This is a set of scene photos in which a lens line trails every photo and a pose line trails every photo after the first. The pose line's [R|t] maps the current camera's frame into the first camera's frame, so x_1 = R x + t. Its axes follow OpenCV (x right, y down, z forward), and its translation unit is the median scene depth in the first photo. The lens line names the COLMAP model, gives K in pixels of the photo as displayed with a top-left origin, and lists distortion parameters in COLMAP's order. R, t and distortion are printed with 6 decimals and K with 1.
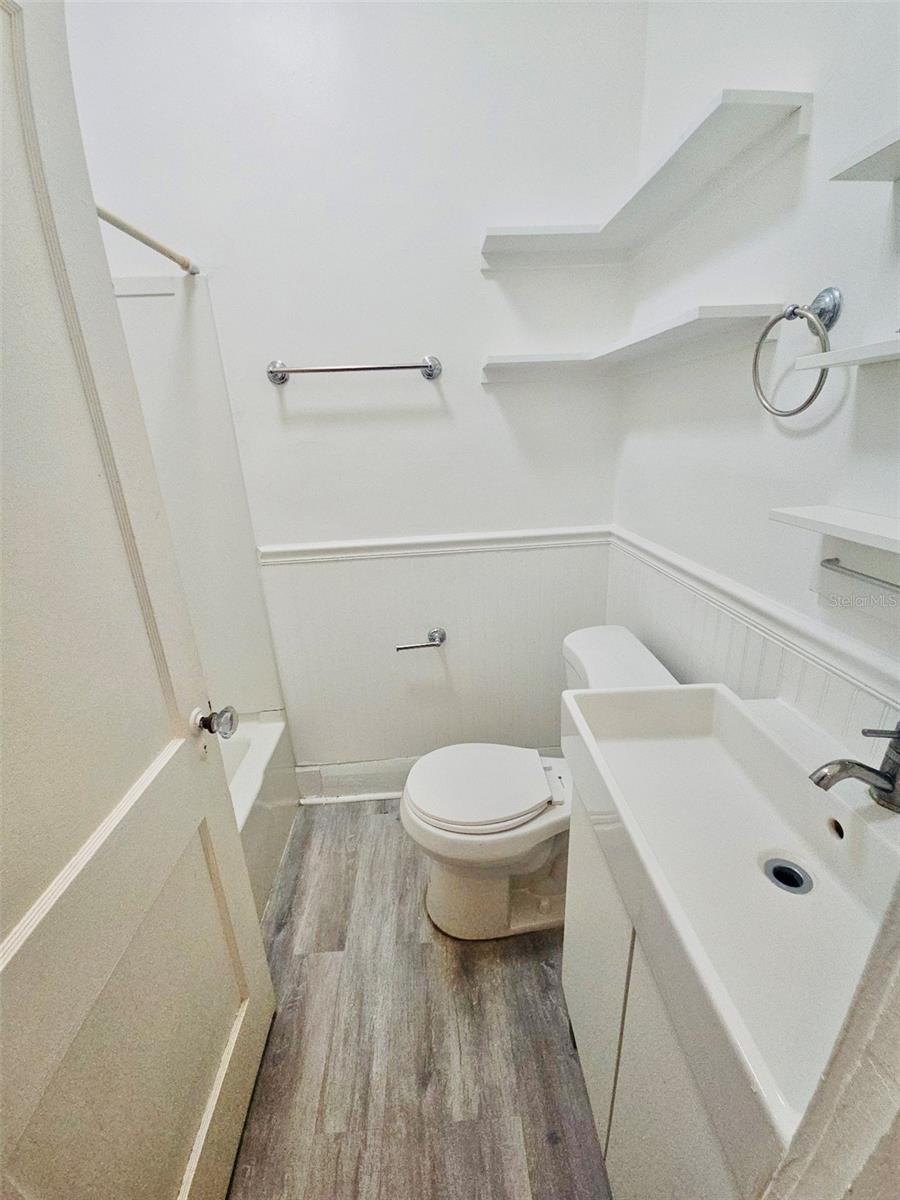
lens RADIAL K [[487.2, 0, 453.3], [0, 487.2, 598.4], [0, 0, 1]] dist [0.014986, -0.010193]
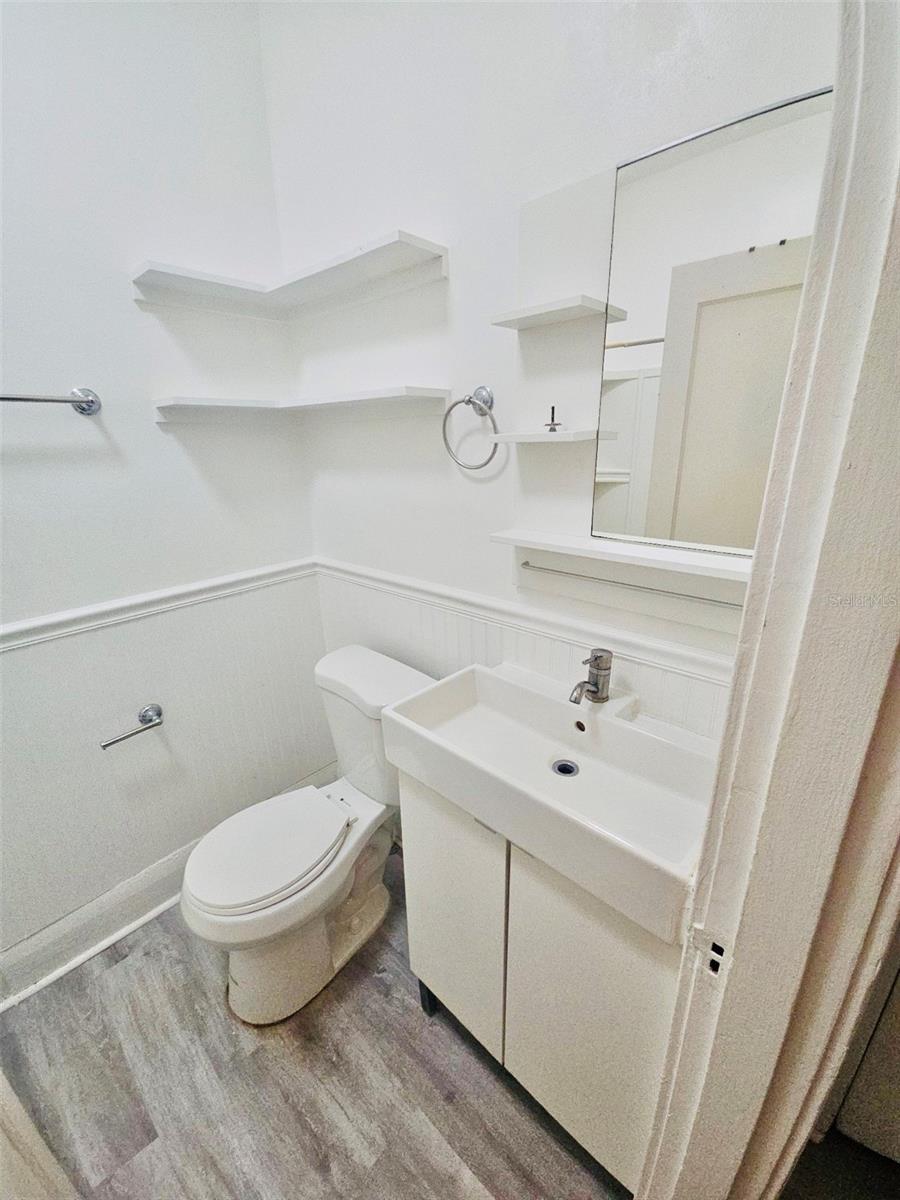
lens RADIAL K [[482.8, 0, 451.0], [0, 482.8, 597.2], [0, 0, 1]] dist [0.018597, -0.016122]
pose [[0.716092, -0.196611, 0.669744, -0.253624], [0.225307, 0.973257, 0.044812, -0.055651], [-0.660643, 0.118809, 0.741239, 0.026003]]
